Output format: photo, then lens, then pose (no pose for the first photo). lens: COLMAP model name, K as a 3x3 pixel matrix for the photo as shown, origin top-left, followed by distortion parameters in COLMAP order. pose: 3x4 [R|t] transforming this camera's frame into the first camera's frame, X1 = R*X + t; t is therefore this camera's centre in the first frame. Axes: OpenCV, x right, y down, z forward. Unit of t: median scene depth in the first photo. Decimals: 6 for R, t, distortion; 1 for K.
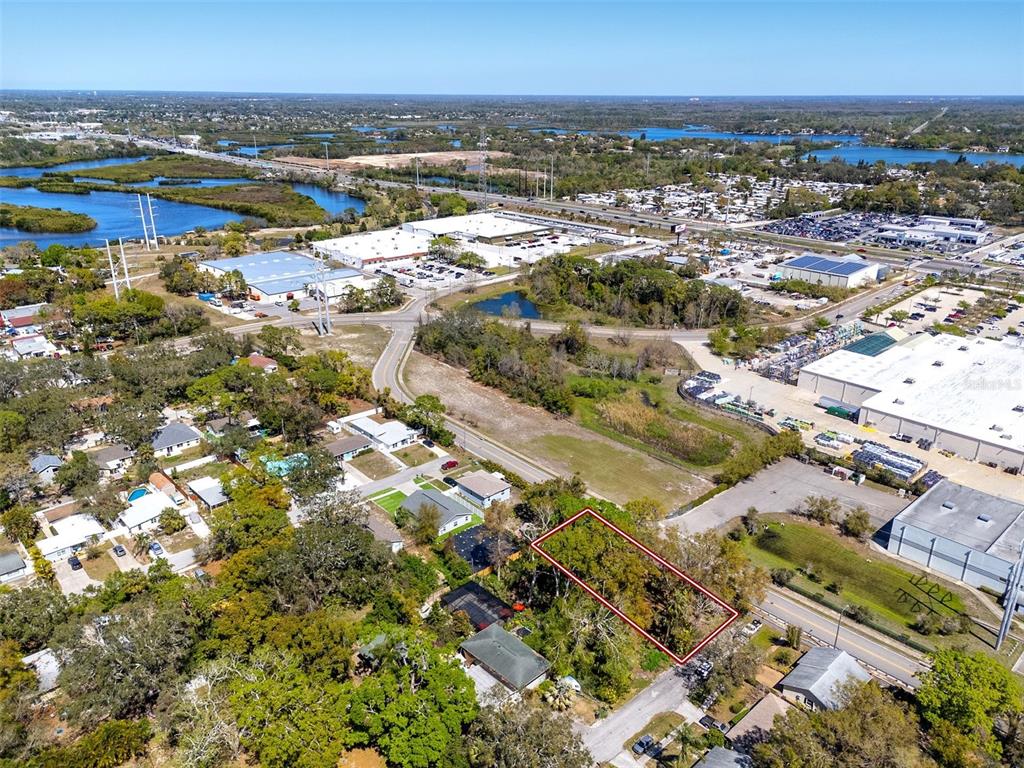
lens RADIAL K [[749.2, 0, 512.0], [0, 749.2, 384.0], [0, 0, 1]] dist [0.086493, -0.086310]
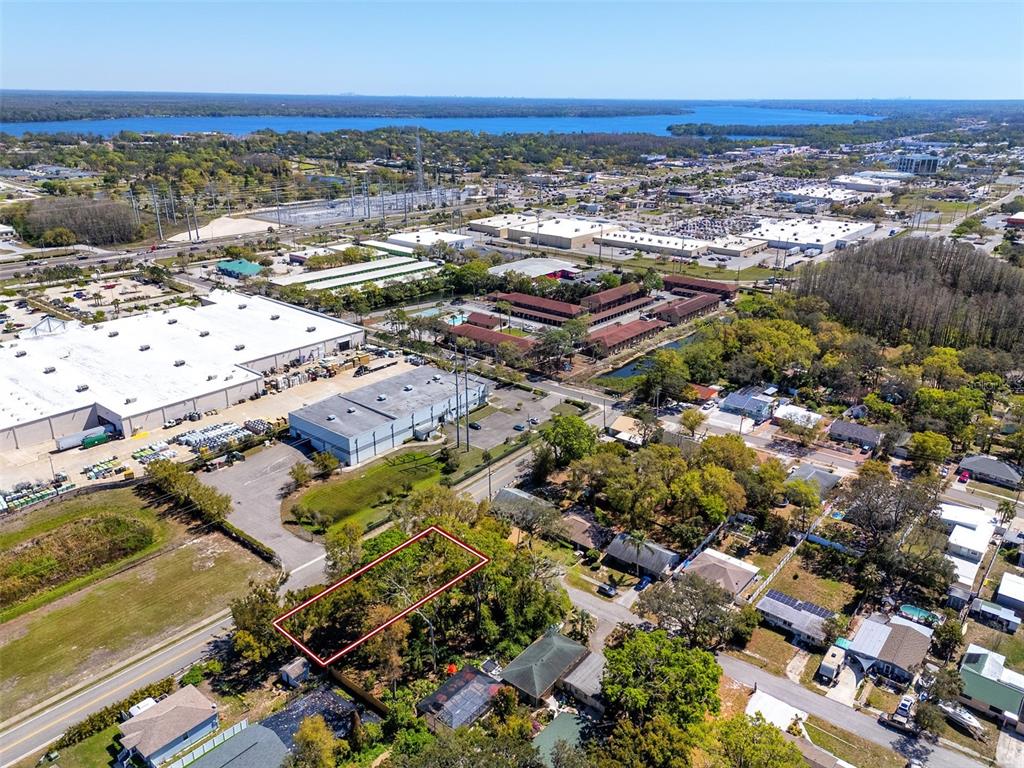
lens RADIAL K [[749.2, 0, 512.0], [0, 749.2, 384.0], [0, 0, 1]] dist [0.086493, -0.086310]
pose [[-0.133712, -0.362288, 0.922425, -0.435672], [0.346615, 0.854899, 0.386012, -0.193964], [-0.928428, 0.371341, 0.011264, 0.496950]]
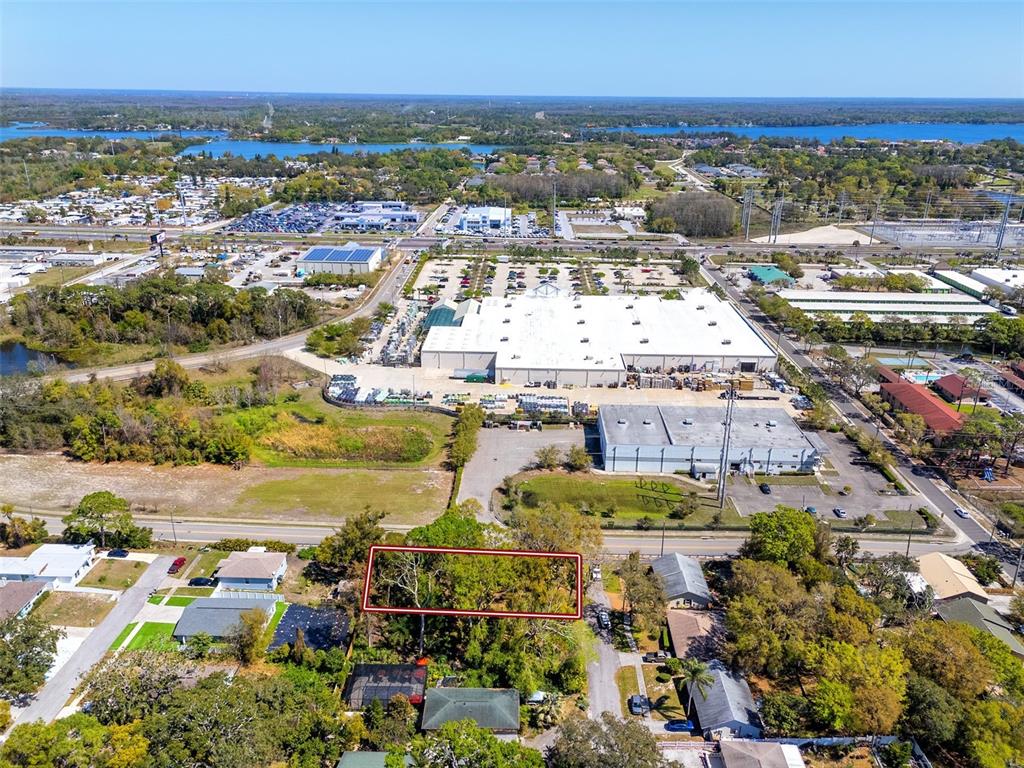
lens RADIAL K [[749.2, 0, 512.0], [0, 749.2, 384.0], [0, 0, 1]] dist [0.086493, -0.086310]
pose [[0.699199, -0.257712, 0.666862, -0.269619], [0.253578, 0.961521, 0.105711, -0.057603], [-0.668445, 0.095189, 0.737645, 0.142127]]
